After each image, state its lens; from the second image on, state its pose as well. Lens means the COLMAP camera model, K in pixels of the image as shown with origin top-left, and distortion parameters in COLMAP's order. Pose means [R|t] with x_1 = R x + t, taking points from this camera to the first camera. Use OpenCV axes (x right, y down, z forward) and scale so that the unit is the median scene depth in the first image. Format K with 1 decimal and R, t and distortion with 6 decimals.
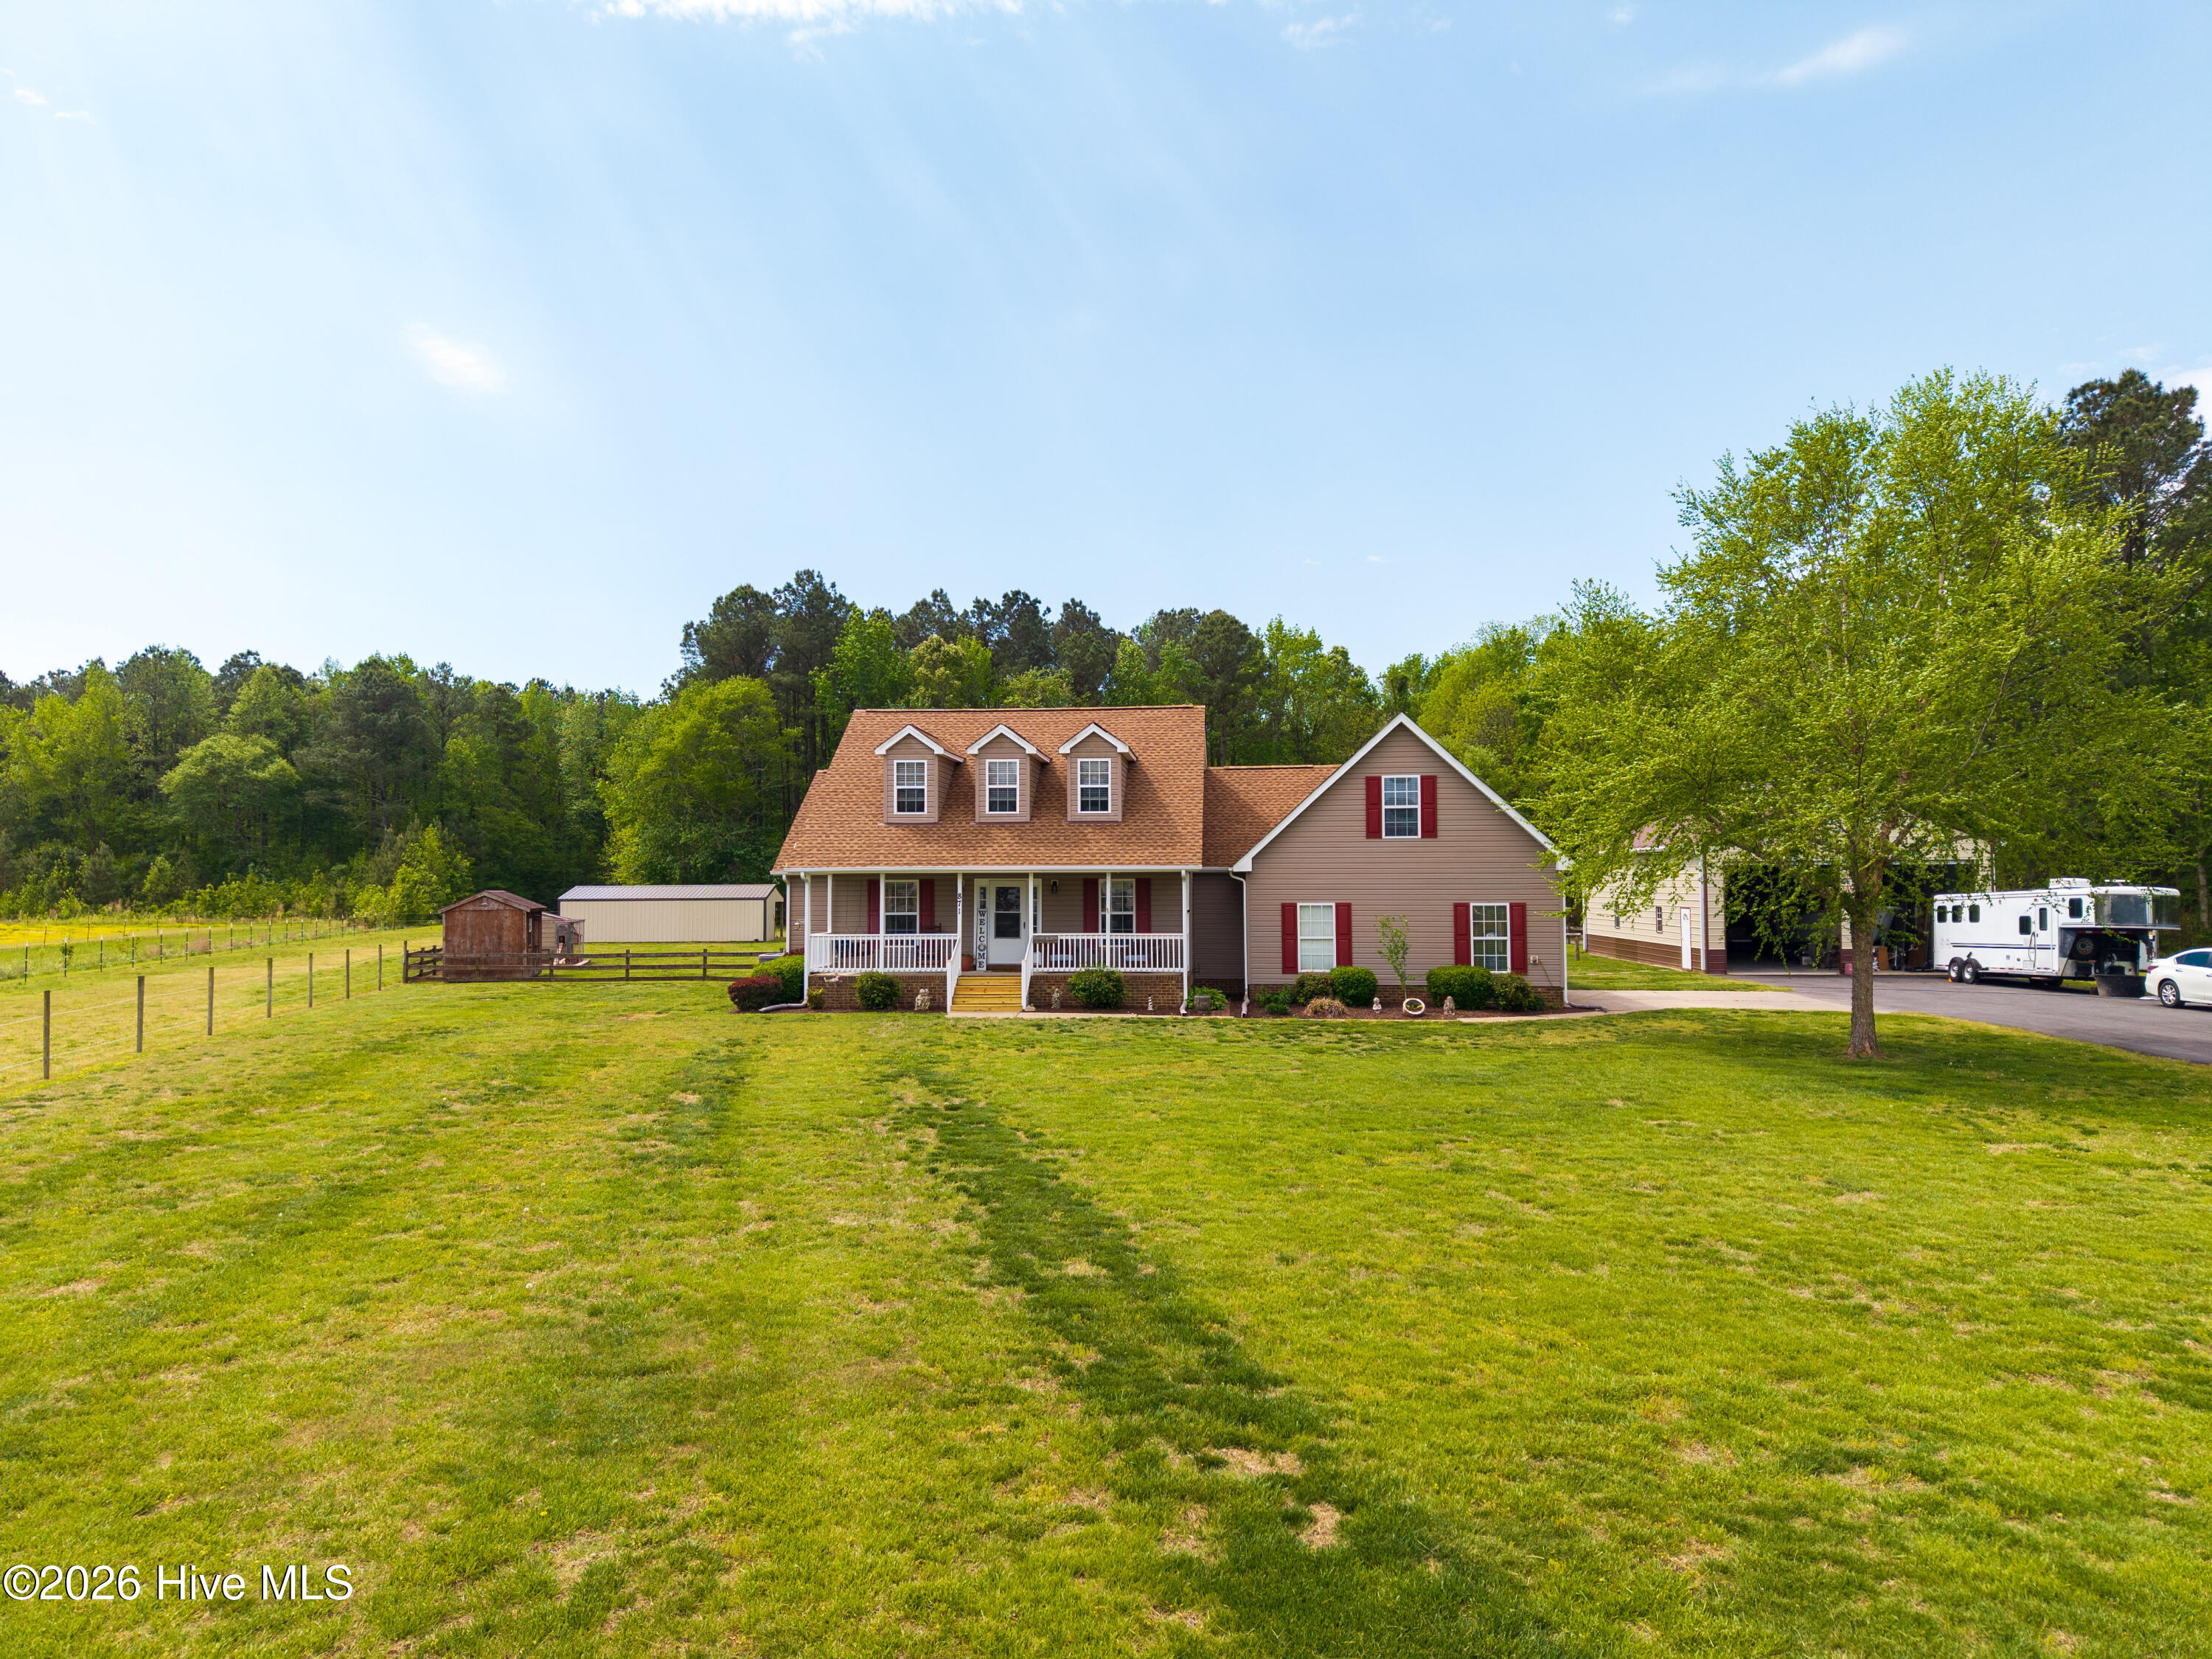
lens RADIAL K [[1495.1, 0, 1114.0], [0, 1495.1, 825.3], [0, 0, 1]] dist [0.047480, -0.056665]
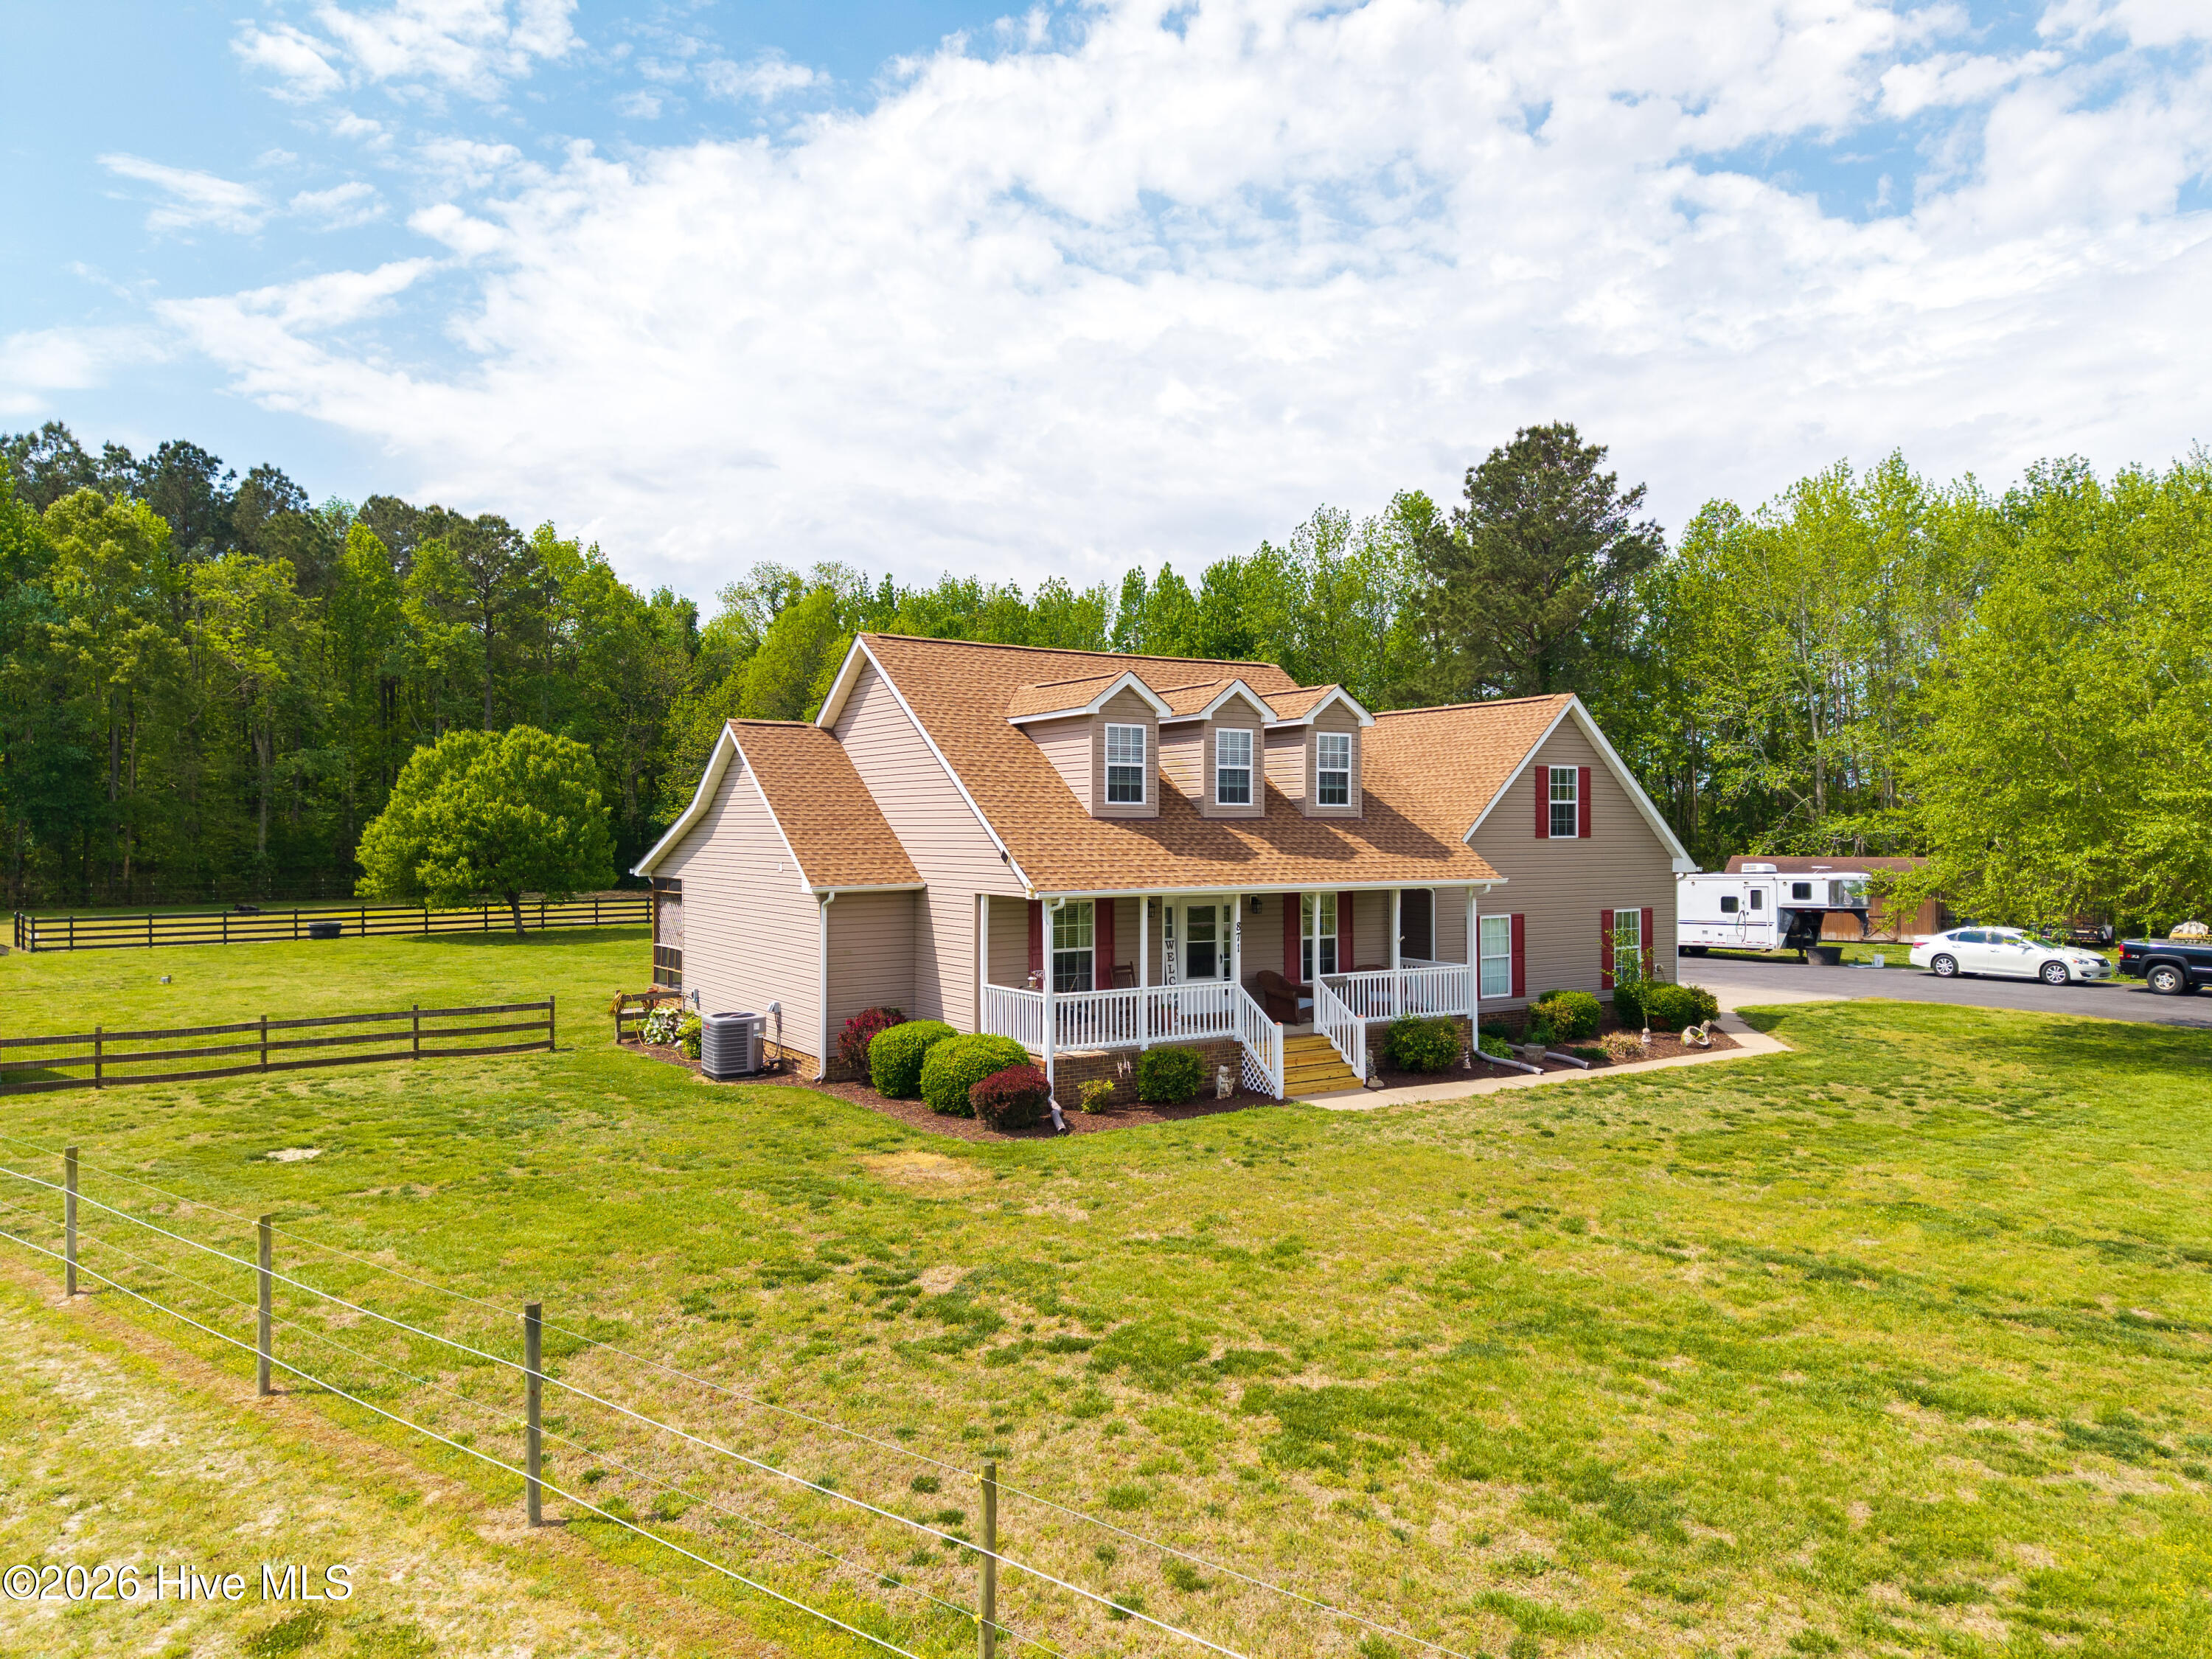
lens RADIAL K [[1497.3, 0, 1122.9], [0, 1497.3, 831.8], [0, 0, 1]] dist [0.045609, -0.066611]
pose [[0.784962, -0.000259, 0.619543, -0.183554], [-0.025739, 0.999123, 0.033028, -0.005746], [-0.619008, -0.041872, 0.784267, 0.156905]]
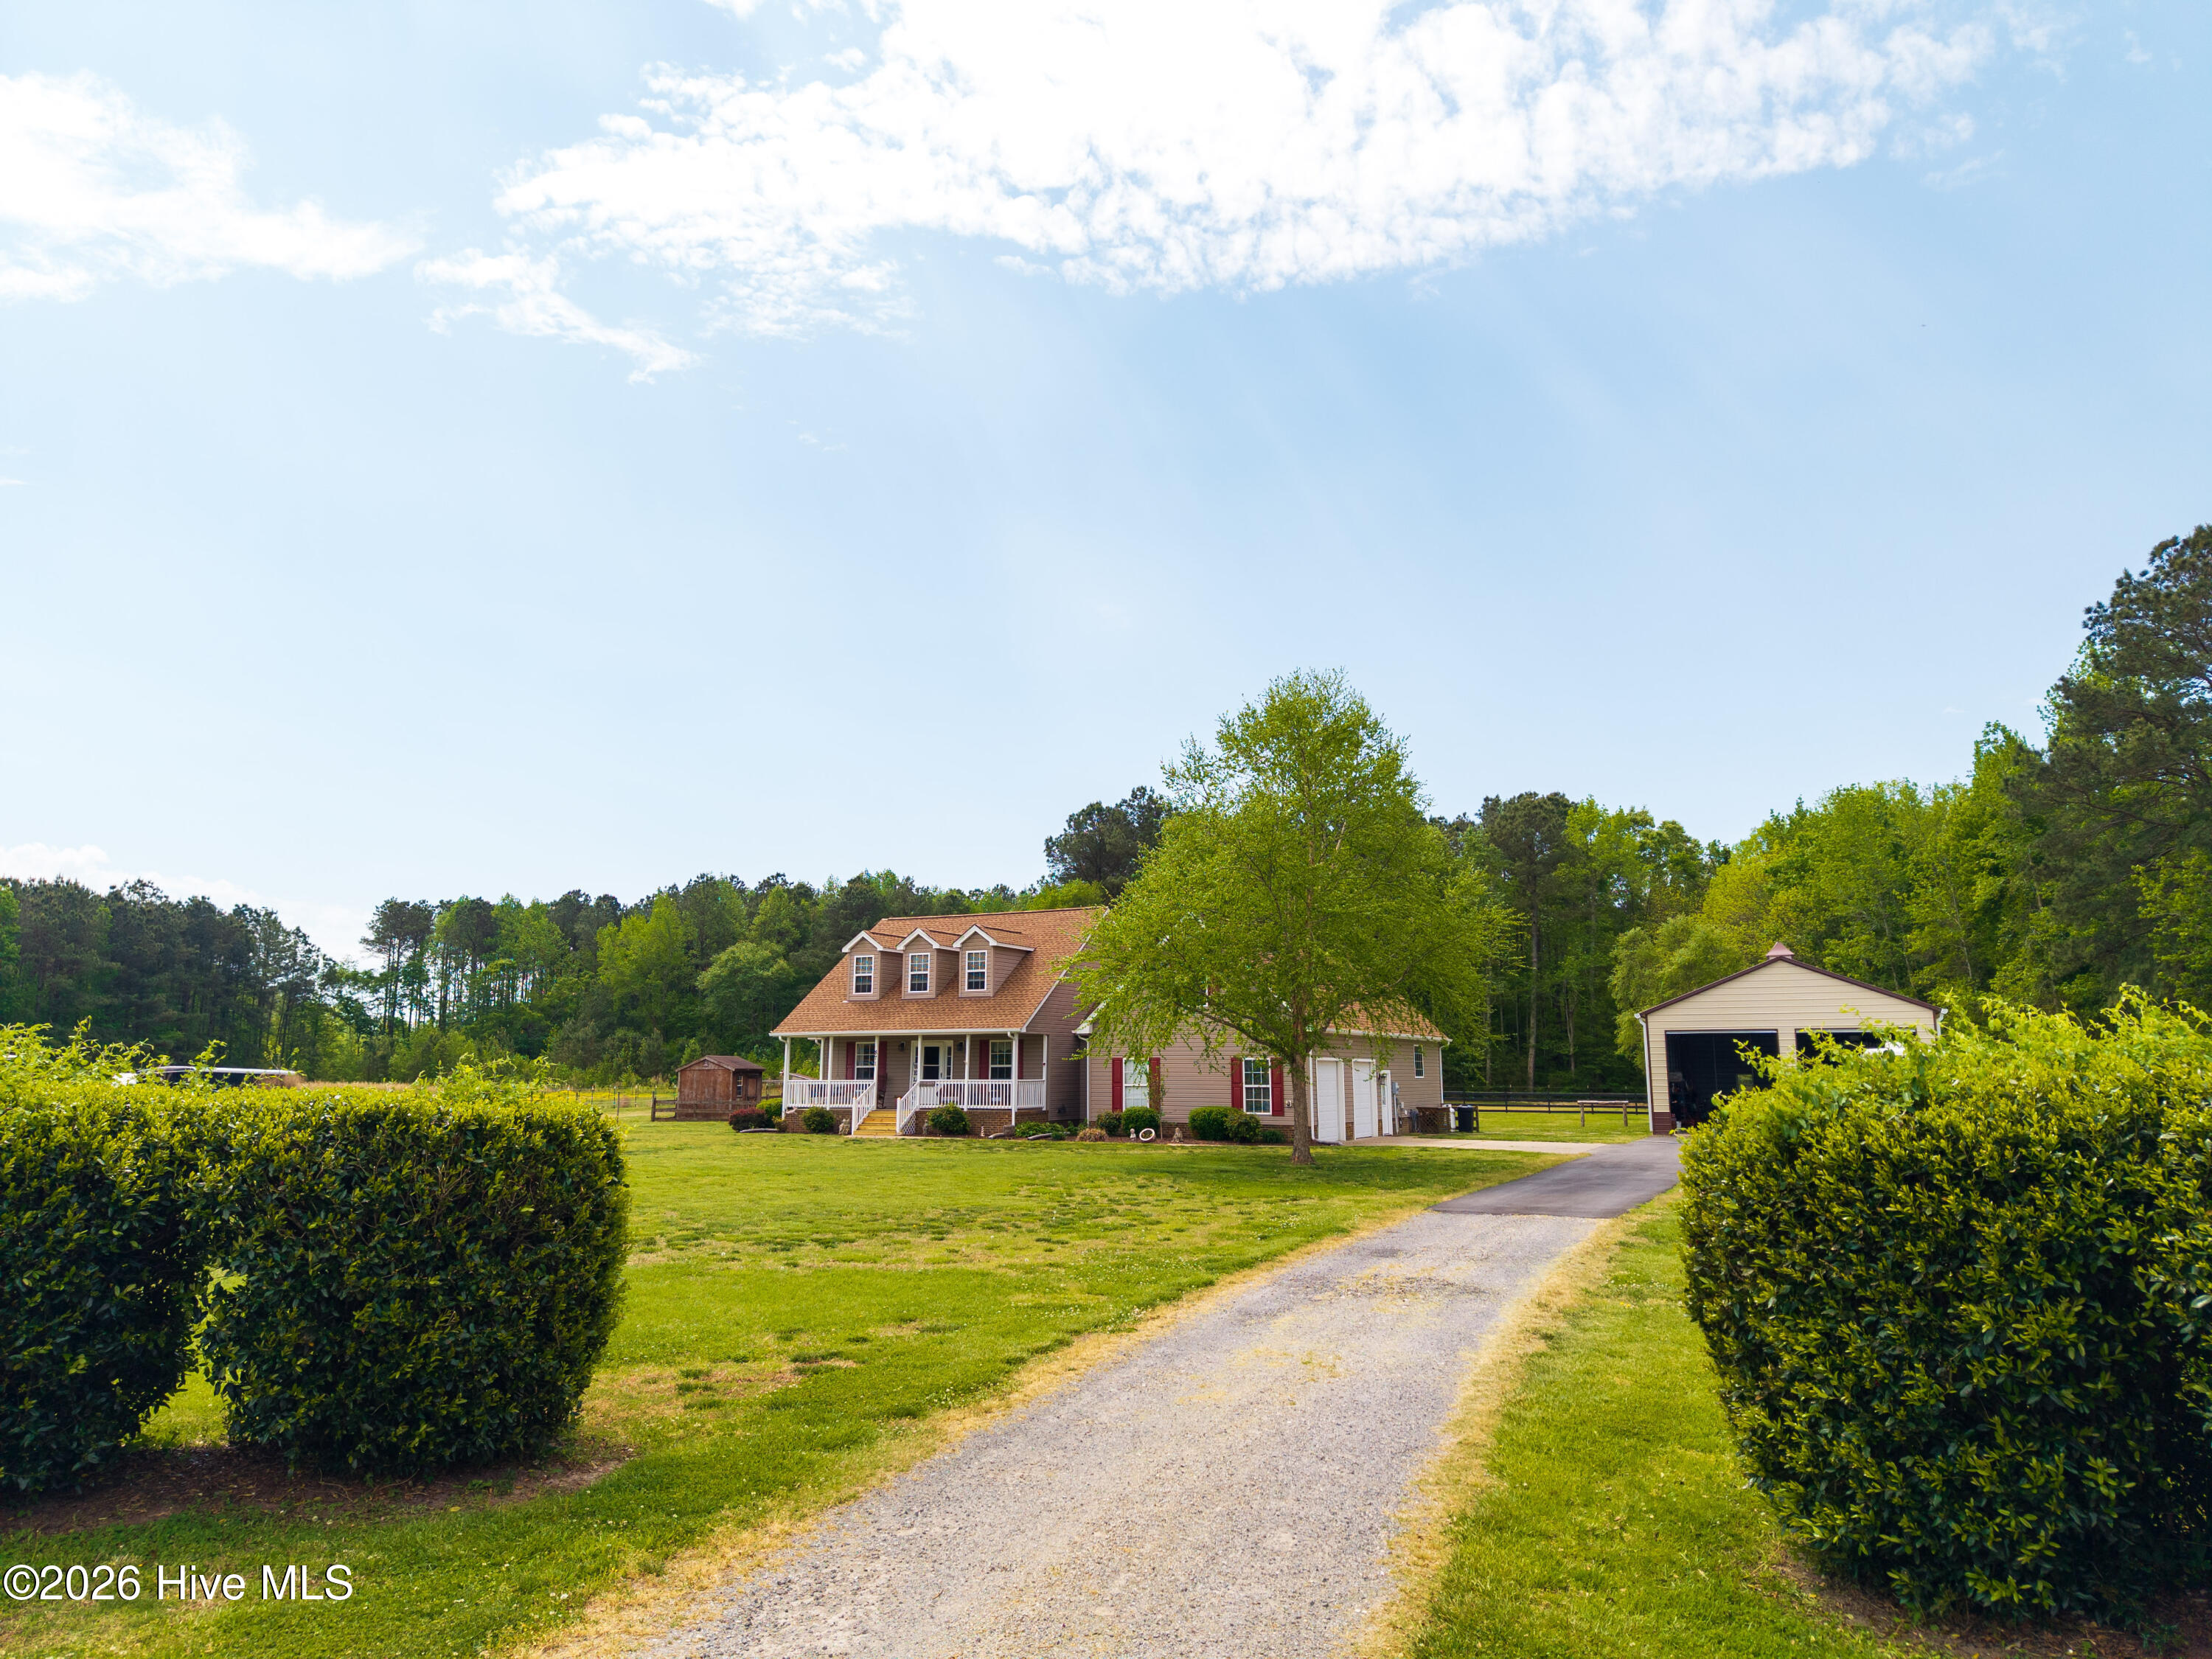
lens RADIAL K [[1495.1, 0, 1114.0], [0, 1495.1, 825.3], [0, 0, 1]] dist [0.047480, -0.056665]
pose [[0.933752, -0.054039, -0.353818, 0.196064], [0.009897, 0.992057, -0.125399, 0.004658], [0.357784, 0.113590, 0.926870, -0.078460]]
